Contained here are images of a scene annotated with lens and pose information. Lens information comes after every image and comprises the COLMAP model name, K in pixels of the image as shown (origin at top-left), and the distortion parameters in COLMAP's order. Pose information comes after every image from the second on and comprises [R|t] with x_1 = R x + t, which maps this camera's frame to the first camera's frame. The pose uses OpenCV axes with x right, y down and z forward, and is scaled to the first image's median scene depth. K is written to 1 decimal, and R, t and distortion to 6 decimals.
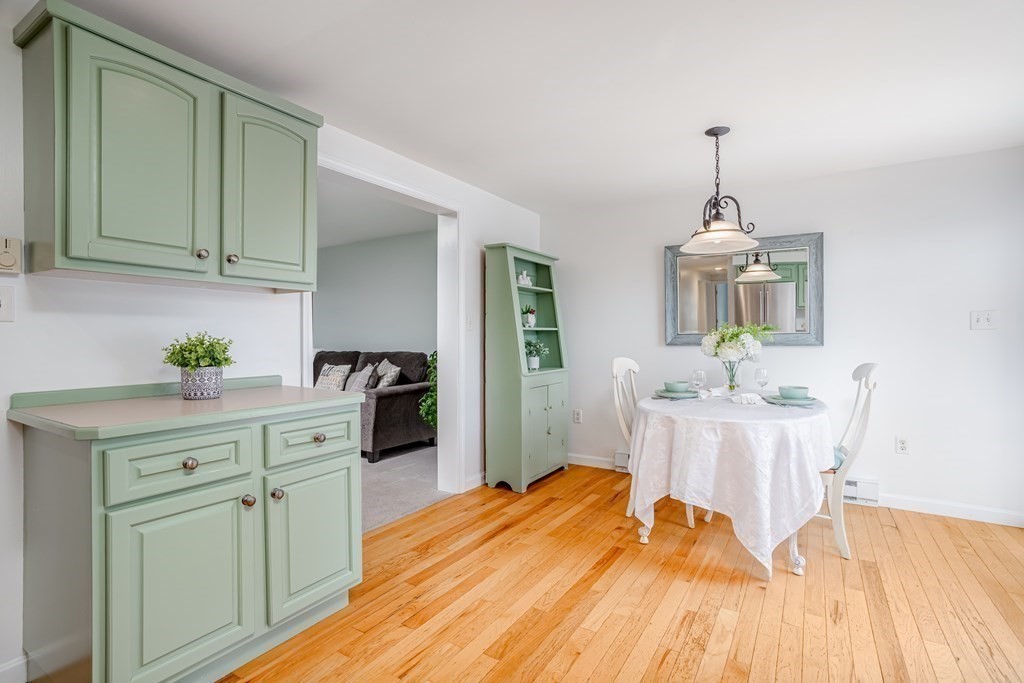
lens RADIAL K [[498.9, 0, 506.9], [0, 498.9, 338.8], [0, 0, 1]] dist [-0.050049, 0.029973]
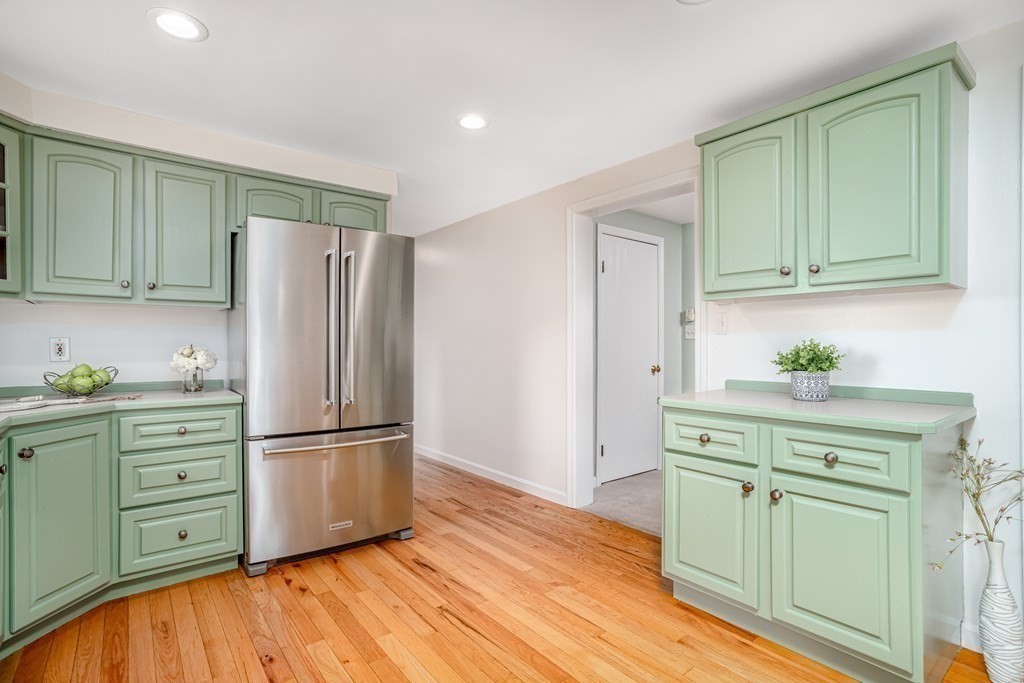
lens RADIAL K [[498.9, 0, 506.9], [0, 498.9, 338.8], [0, 0, 1]] dist [-0.050049, 0.029973]
pose [[-0.345315, -0.004553, -0.938476, 0.540364], [-0.006388, 0.999976, -0.002501, -0.008872], [0.938465, 0.005132, -0.345336, 0.618749]]
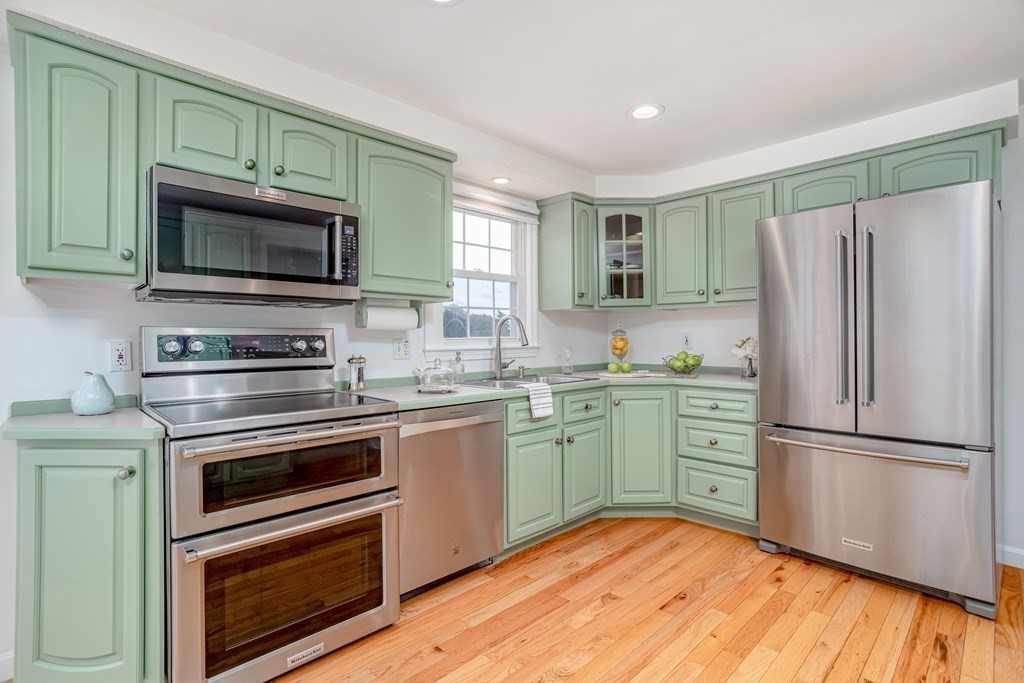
lens RADIAL K [[486.8, 0, 509.6], [0, 486.8, 339.4], [0, 0, 1]] dist [-0.060850, 0.027333]
pose [[-0.968303, 0.007614, 0.249664, 0.020475], [0.009618, 0.999931, 0.006808, -0.003353], [-0.249594, 0.008993, -0.968309, 0.969190]]
